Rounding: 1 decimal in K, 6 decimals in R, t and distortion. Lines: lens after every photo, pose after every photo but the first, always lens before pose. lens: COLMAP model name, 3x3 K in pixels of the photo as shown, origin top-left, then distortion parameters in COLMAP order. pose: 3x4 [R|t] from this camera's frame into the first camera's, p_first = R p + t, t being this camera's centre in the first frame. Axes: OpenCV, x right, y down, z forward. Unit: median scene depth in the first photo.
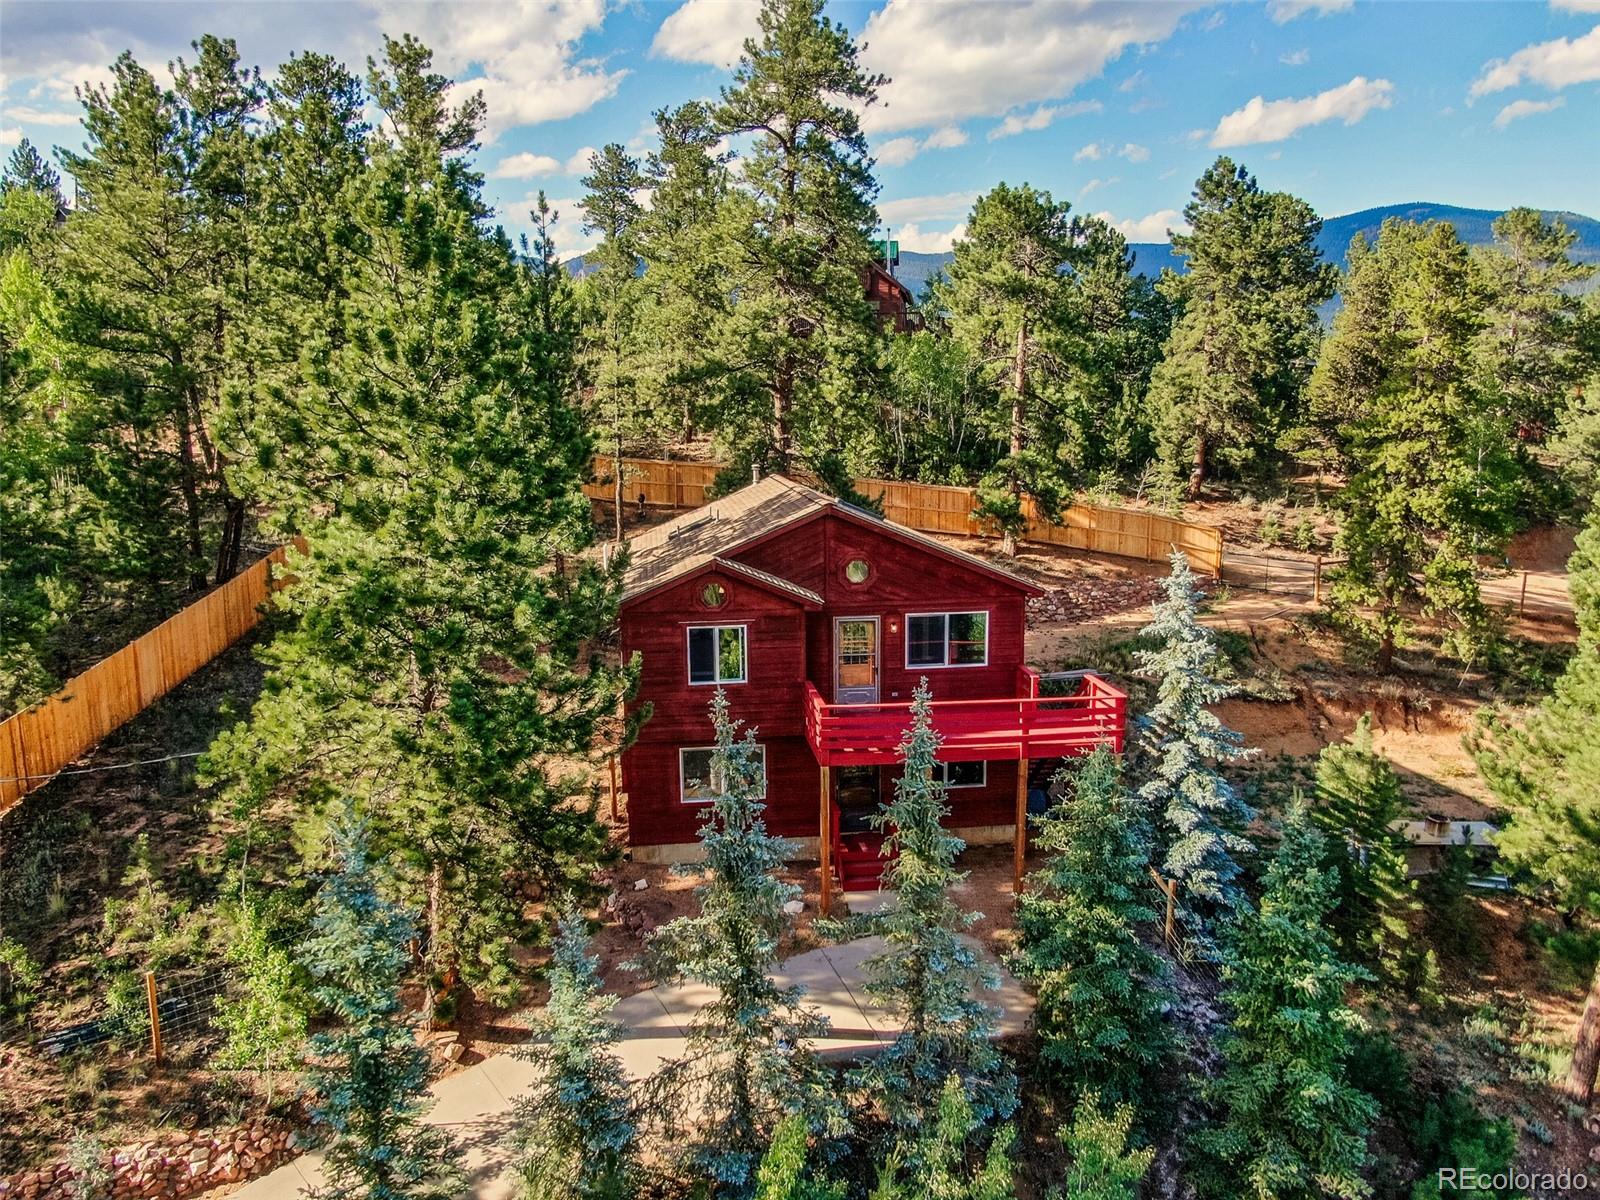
lens RADIAL K [[1156.2, 0, 800.0], [0, 1156.2, 600.0], [0, 0, 1]] dist [0.002526, 0.010131]
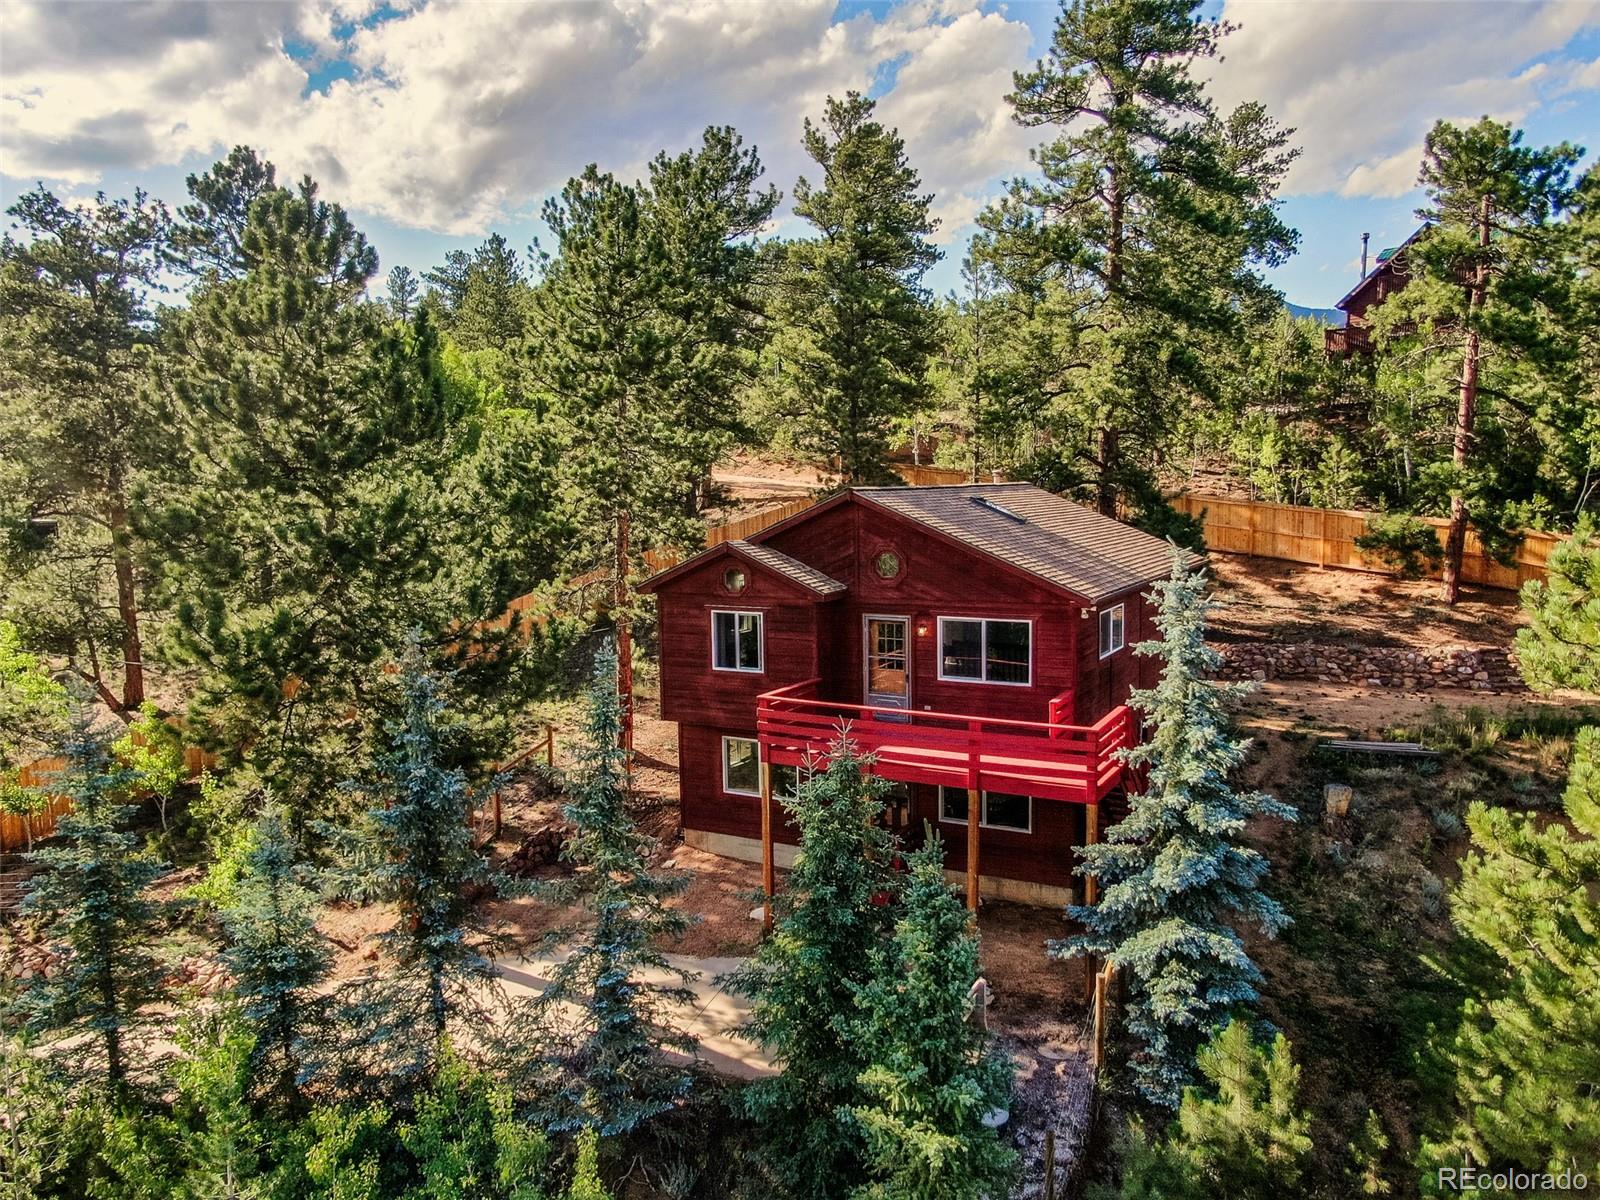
lens RADIAL K [[1154.4, 0, 800.0], [0, 1154.4, 600.0], [0, 0, 1]] dist [0.027471, -0.034791]
pose [[0.803453, 0.057449, -0.592590, 0.372400], [-0.086507, 0.996036, -0.020728, 0.018914], [0.589050, 0.067918, 0.805237, 0.157683]]
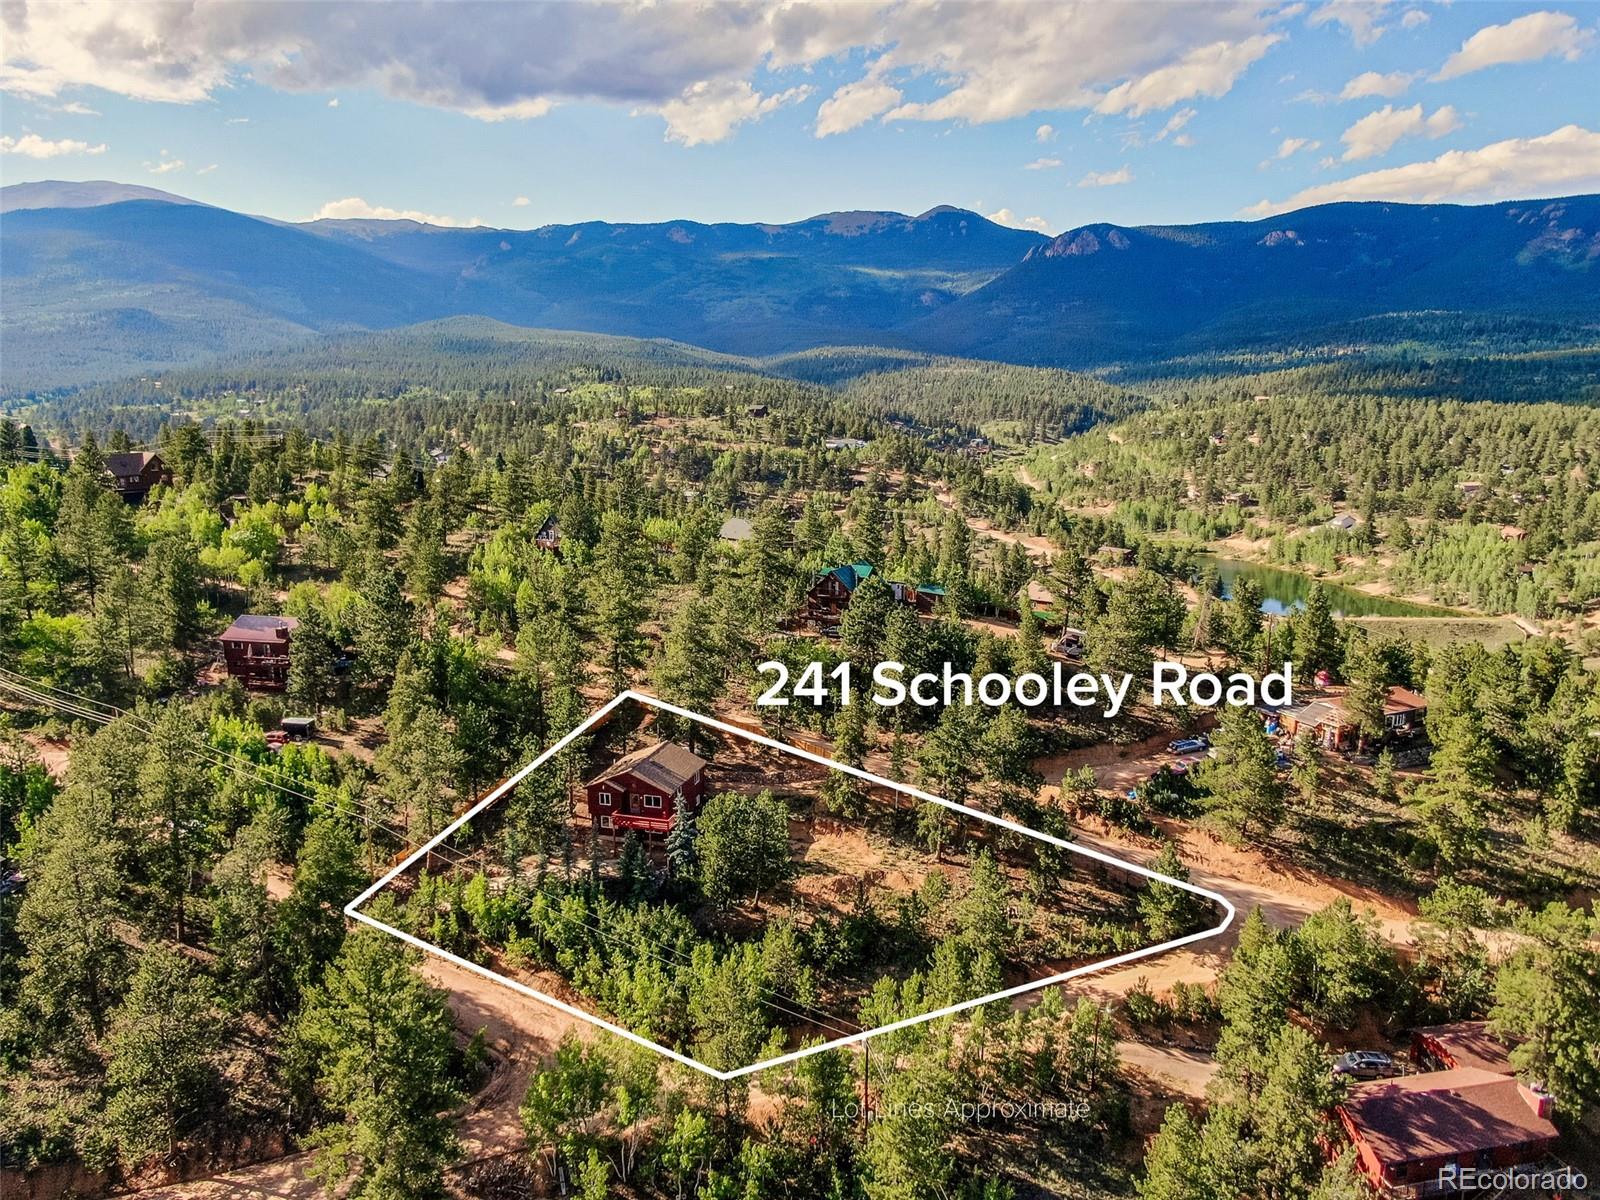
lens RADIAL K [[1156.2, 0, 800.0], [0, 1156.2, 600.0], [0, 0, 1]] dist [0.002526, 0.010131]
pose [[0.915044, 0.080960, -0.395147, 1.734214], [-0.067754, 0.996581, 0.047286, -0.732994], [0.397624, -0.016495, 0.917400, -2.147205]]
